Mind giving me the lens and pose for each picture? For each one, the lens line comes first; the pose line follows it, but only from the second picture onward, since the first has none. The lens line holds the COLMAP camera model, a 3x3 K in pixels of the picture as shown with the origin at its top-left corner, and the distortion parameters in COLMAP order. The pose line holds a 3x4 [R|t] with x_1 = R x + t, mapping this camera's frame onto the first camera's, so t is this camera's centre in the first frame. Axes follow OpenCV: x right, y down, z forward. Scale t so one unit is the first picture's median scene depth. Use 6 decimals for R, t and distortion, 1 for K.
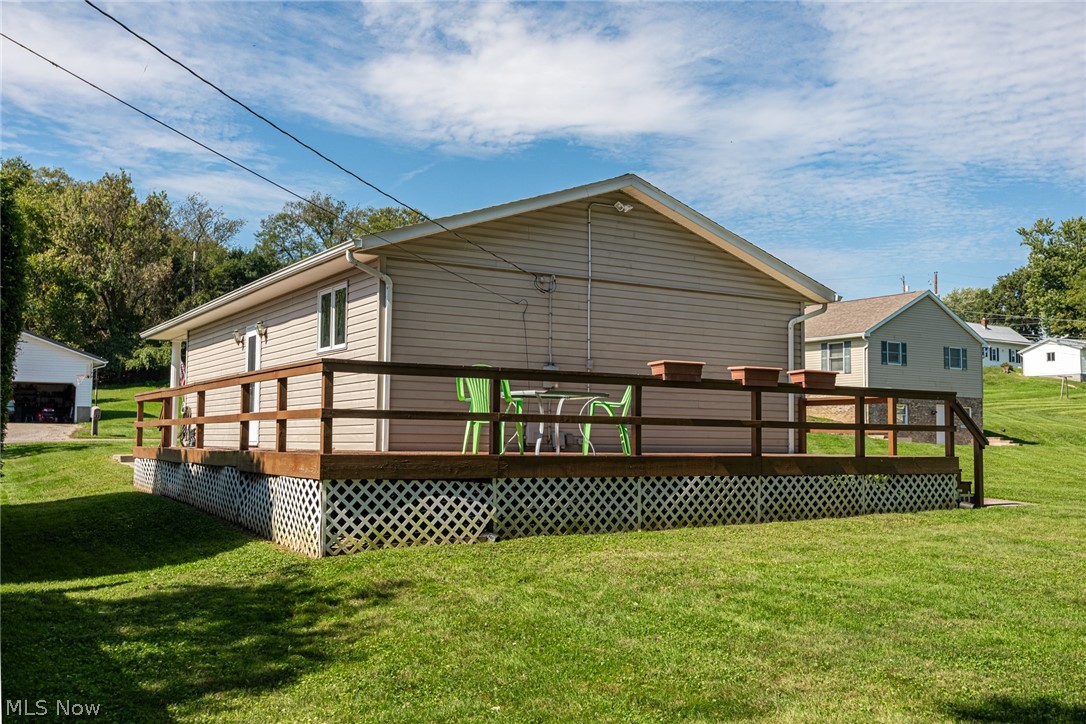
lens RADIAL K [[1061.8, 0, 532.6], [0, 1061.8, 362.0], [0, 0, 1]] dist [-0.001027, 0.000000]
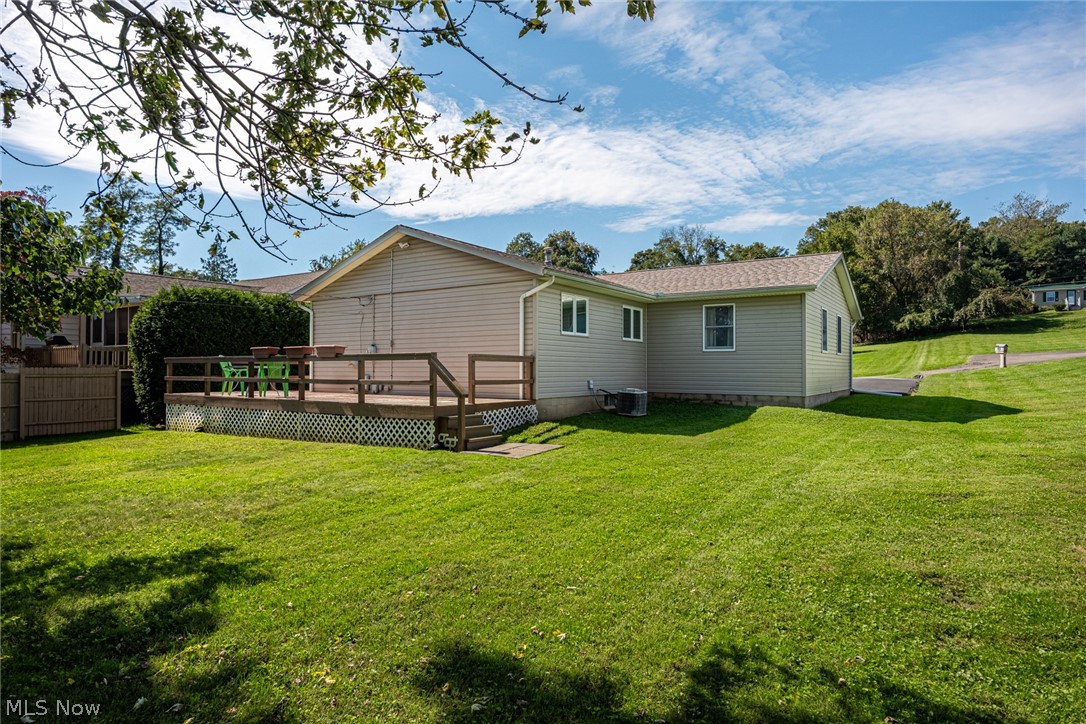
lens RADIAL K [[606.0, 0, 547.0], [0, 606.0, 362.3], [0, 0, 1]] dist [-0.000467, 0.000054]
pose [[0.426031, -0.020641, -0.904473, 1.068794], [0.073574, 0.997219, 0.011898, 0.040615], [0.901712, -0.071614, 0.426365, 0.823418]]
